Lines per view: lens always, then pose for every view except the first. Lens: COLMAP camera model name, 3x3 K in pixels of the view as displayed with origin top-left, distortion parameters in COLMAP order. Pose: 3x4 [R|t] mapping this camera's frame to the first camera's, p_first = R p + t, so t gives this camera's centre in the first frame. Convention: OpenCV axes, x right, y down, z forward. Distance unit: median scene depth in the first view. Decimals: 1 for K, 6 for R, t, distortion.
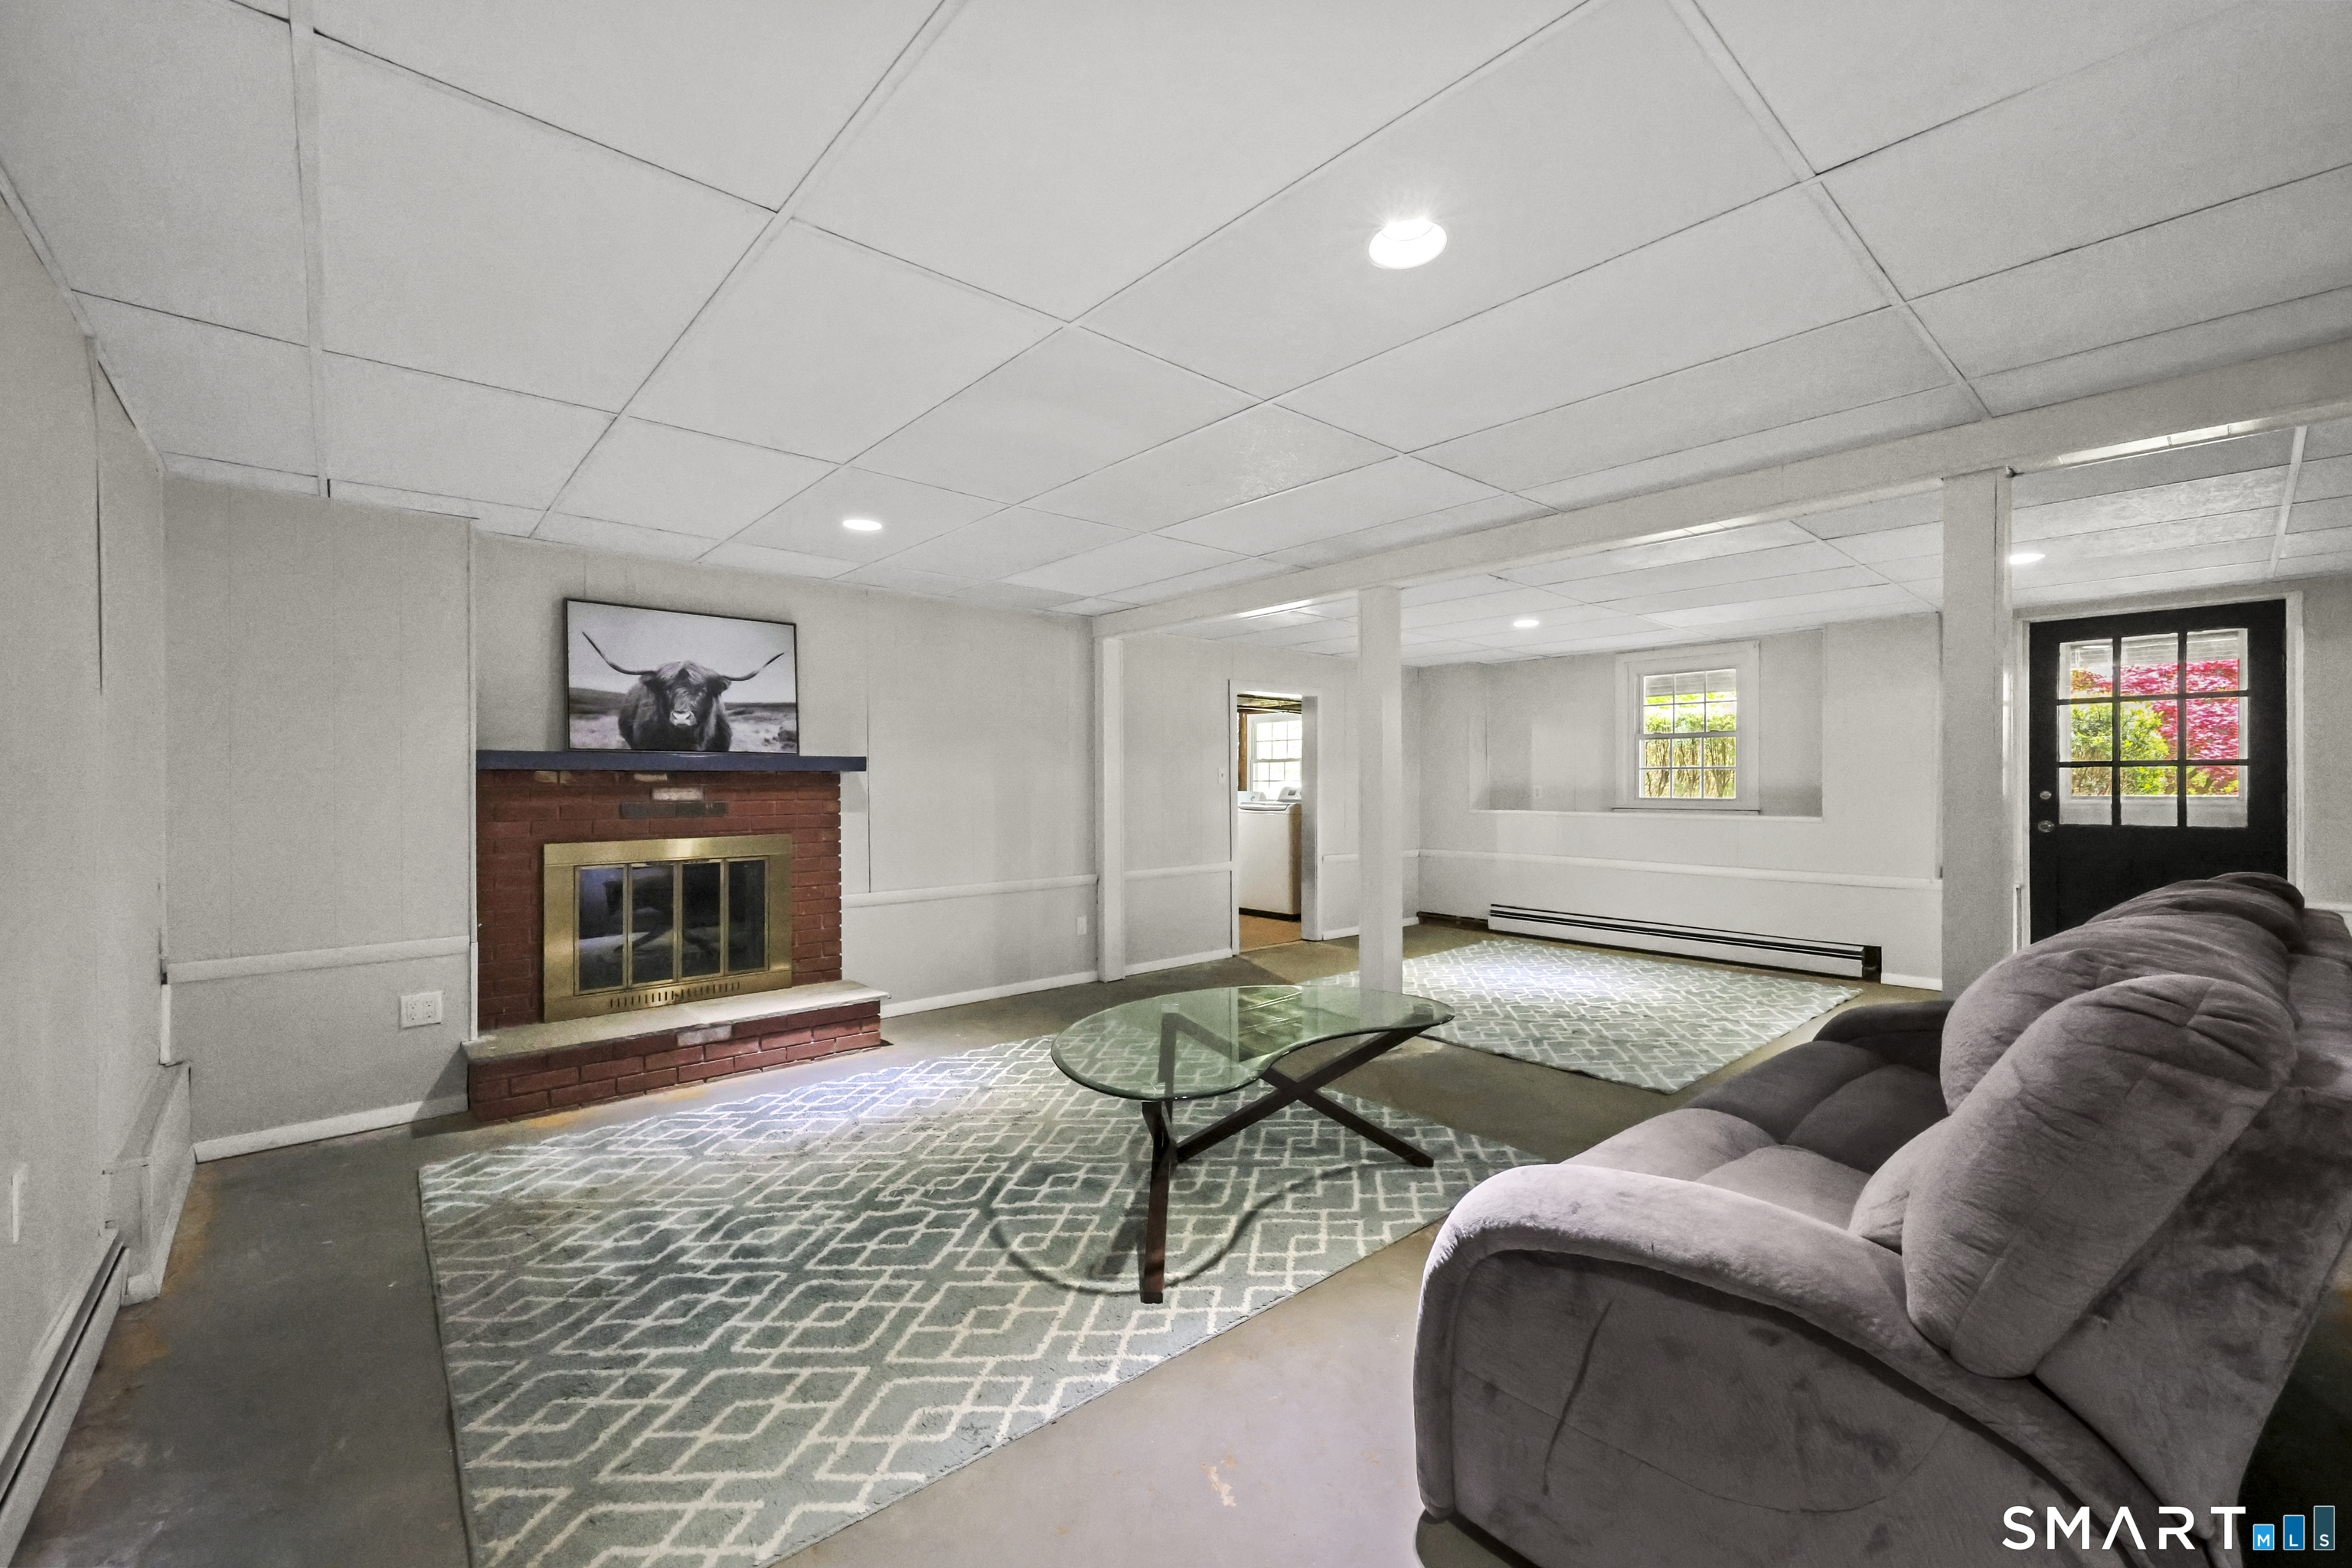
lens RADIAL K [[943.9, 0, 1182.0], [0, 943.9, 783.0], [0, 0, 1]] dist [0.000969, 0.000470]
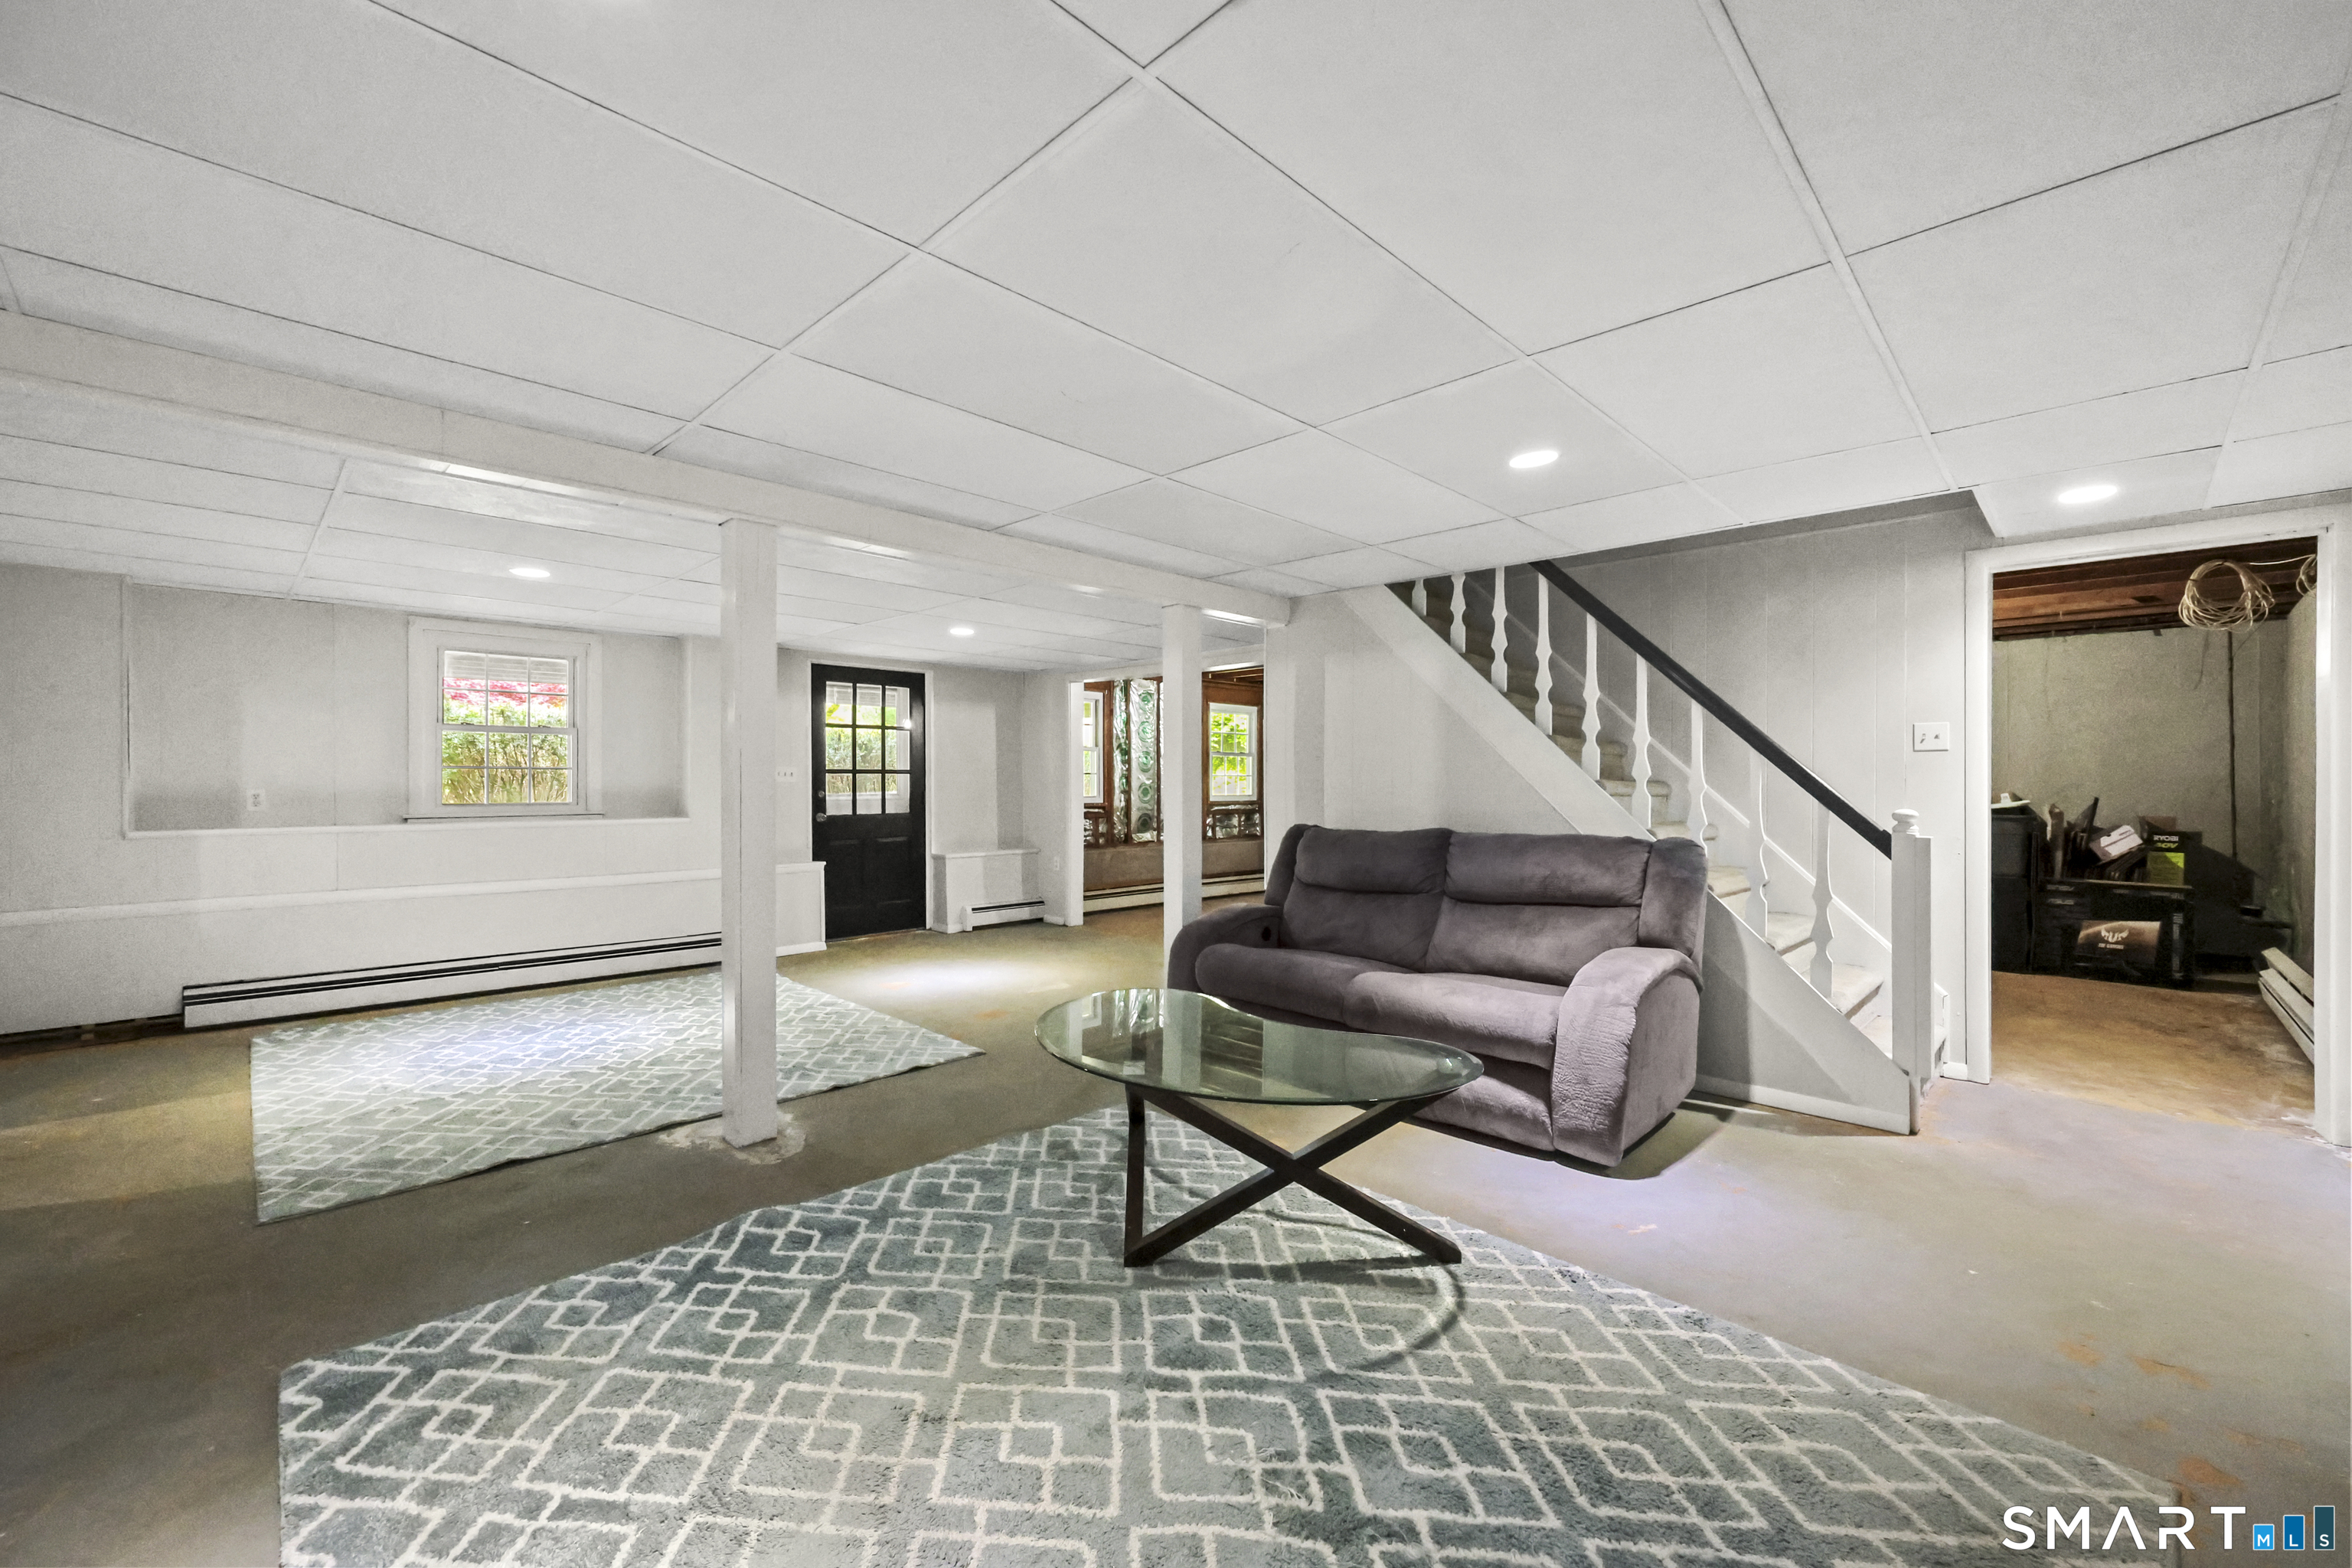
lens RADIAL K [[943.9, 0, 1182.0], [0, 943.9, 783.0], [0, 0, 1]] dist [0.000969, 0.000470]
pose [[-0.060126, 0.000907, 0.998190, -0.641938], [0.002478, 0.999997, -0.000760, -0.000607], [-0.998188, 0.002427, -0.060128, 0.802659]]
